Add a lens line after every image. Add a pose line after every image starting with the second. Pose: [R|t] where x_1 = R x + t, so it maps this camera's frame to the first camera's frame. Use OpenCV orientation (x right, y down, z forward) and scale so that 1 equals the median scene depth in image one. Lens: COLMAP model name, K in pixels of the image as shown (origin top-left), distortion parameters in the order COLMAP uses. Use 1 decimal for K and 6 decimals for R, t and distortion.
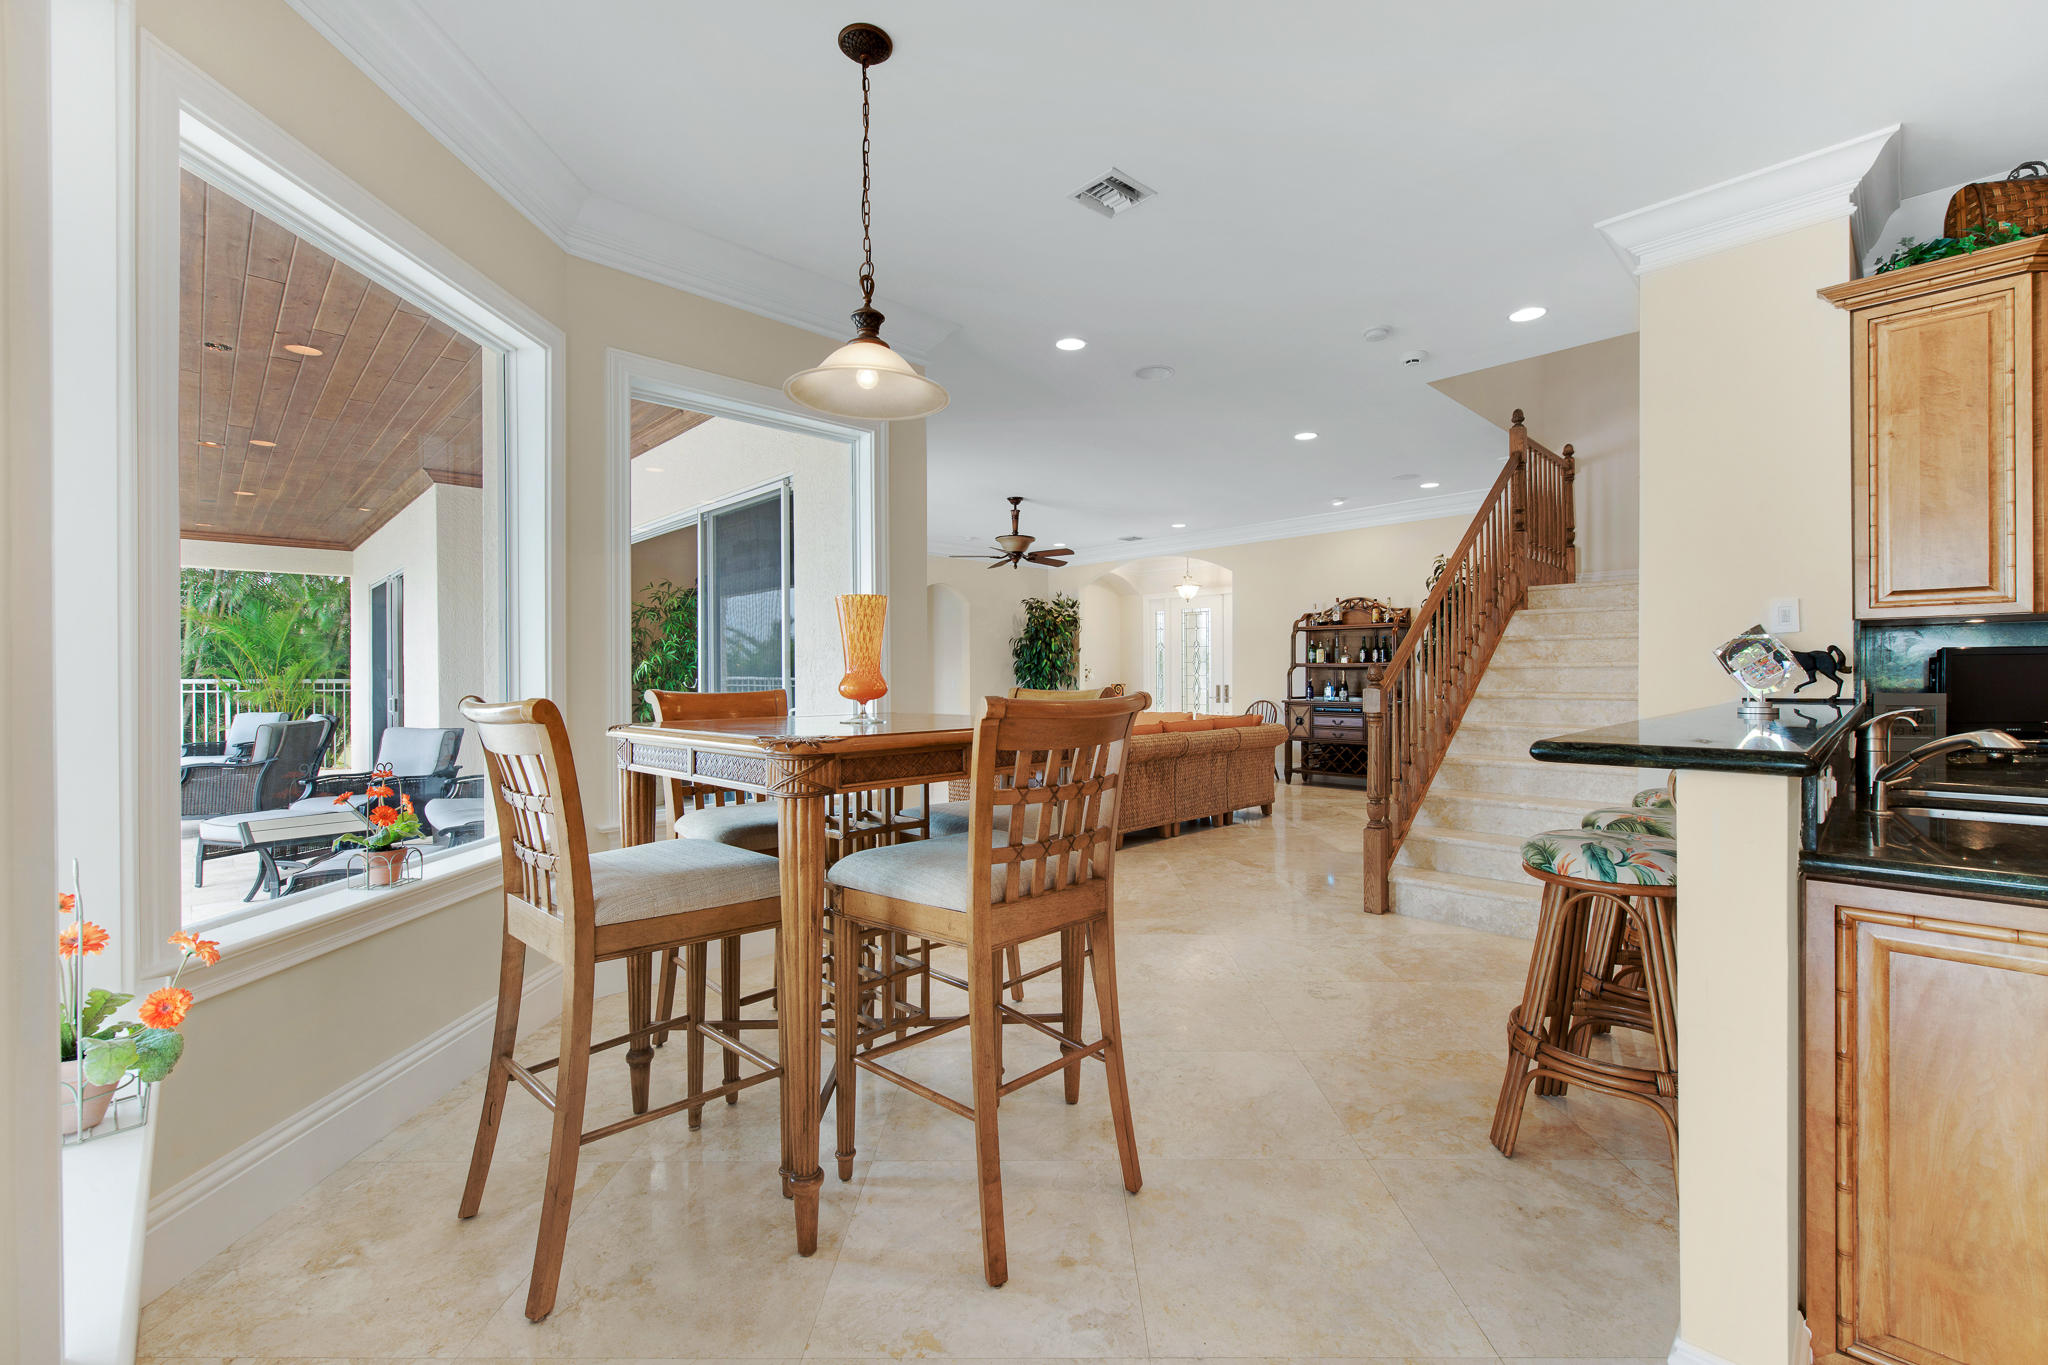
lens RADIAL K [[884.4, 0, 1019.1], [0, 884.4, 682.9], [0, 0, 1]] dist [-0.000091, -0.000414]
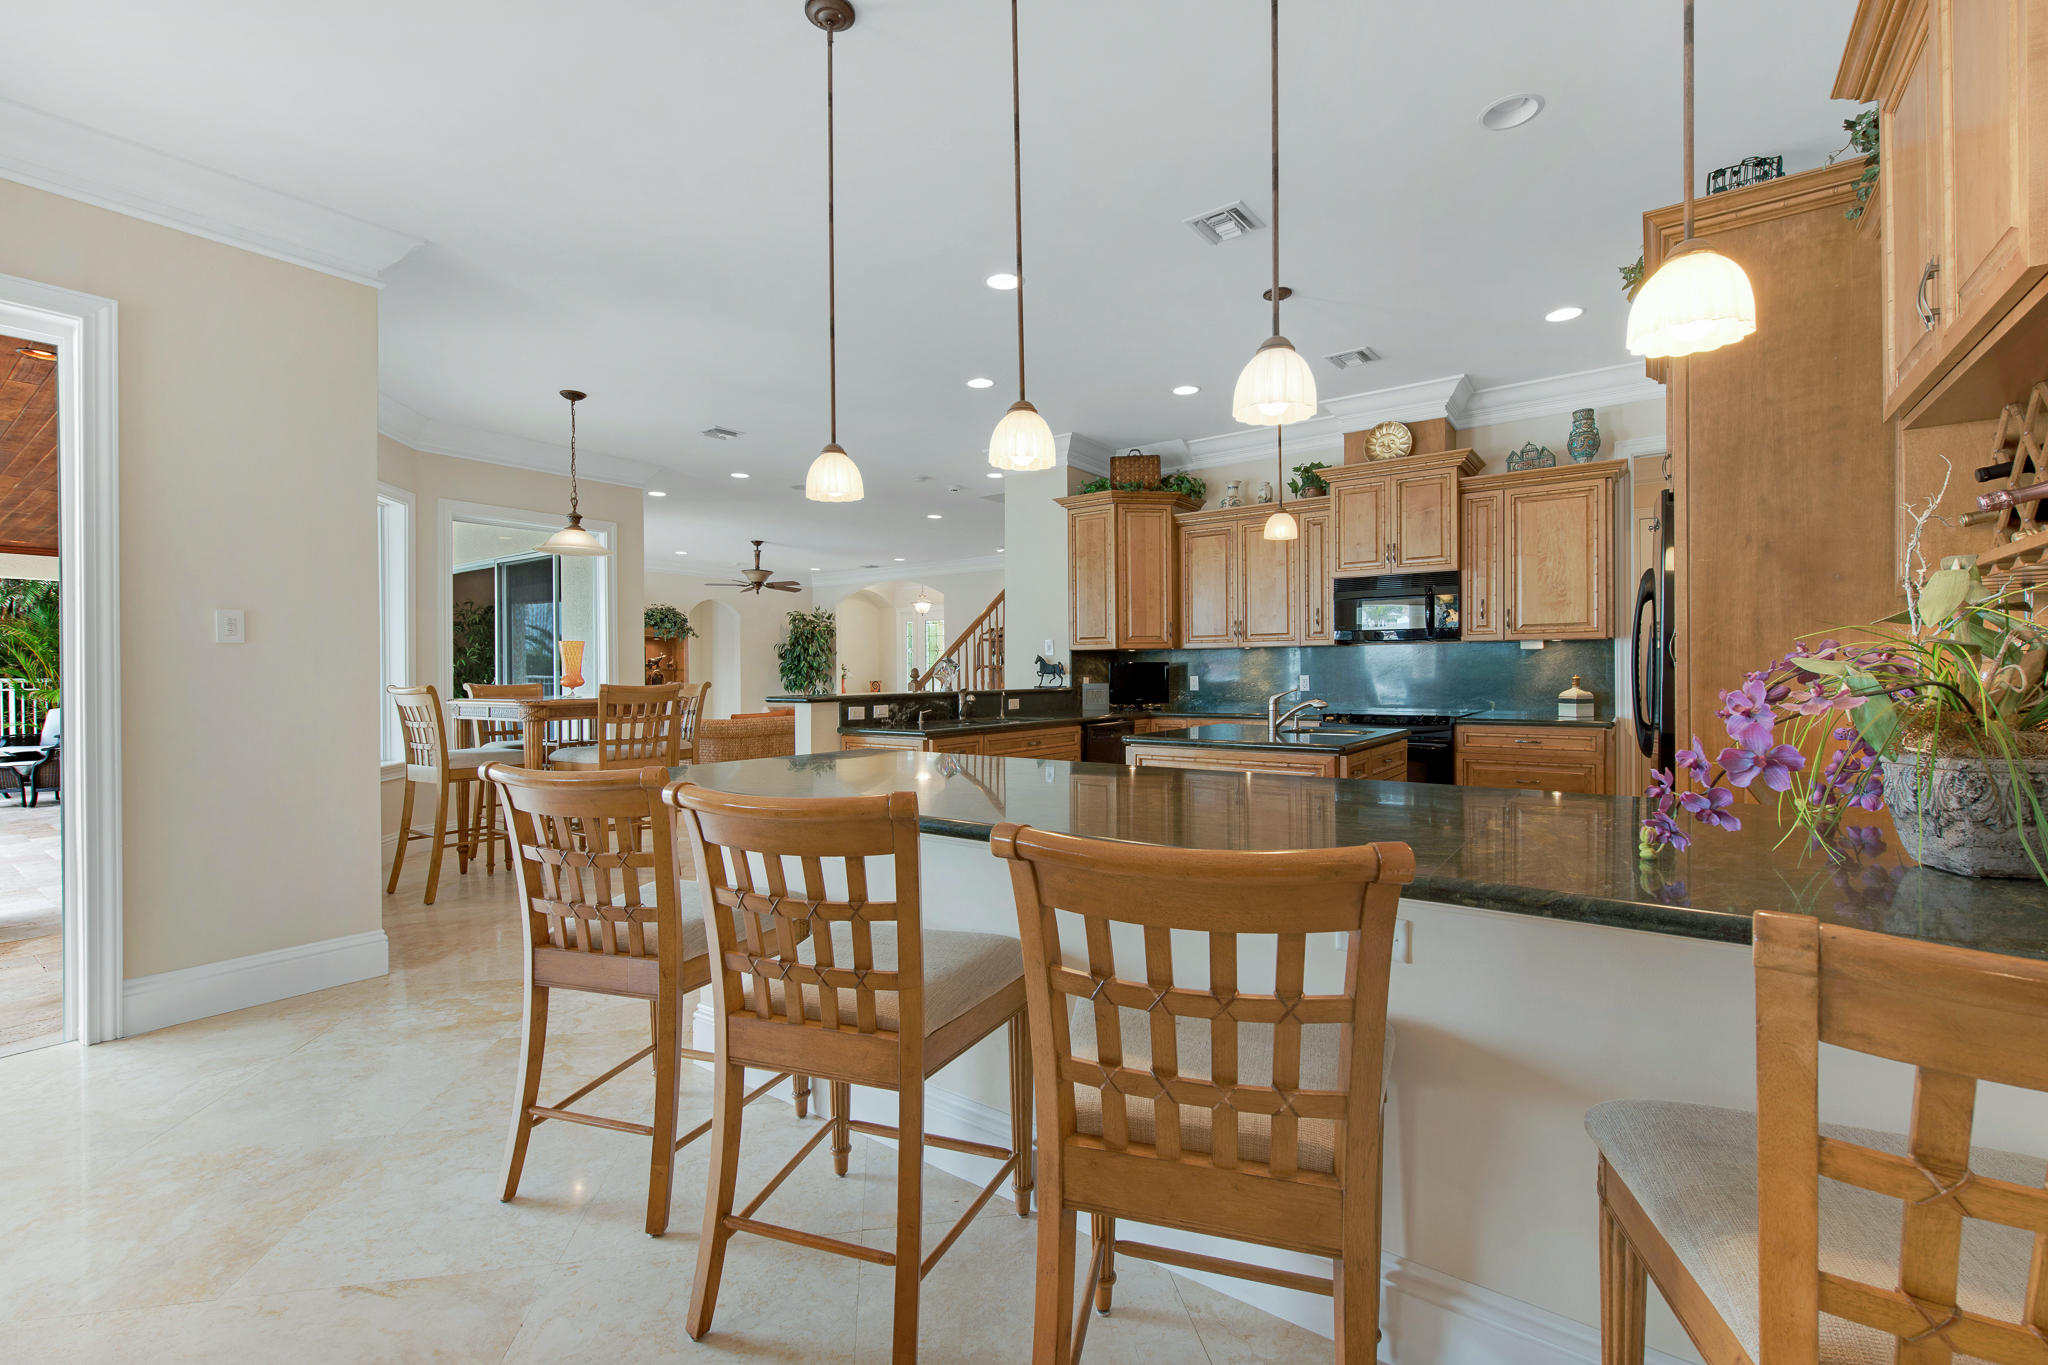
lens RADIAL K [[884.4, 0, 1024.7], [0, 884.4, 679.7], [0, 0, 1]] dist [-0.000091, -0.000414]
pose [[0.982537, -0.001575, 0.186060, 0.143921], [0.001823, 0.999998, -0.001162, 0.001254], [-0.186058, 0.001481, 0.982538, -0.382023]]
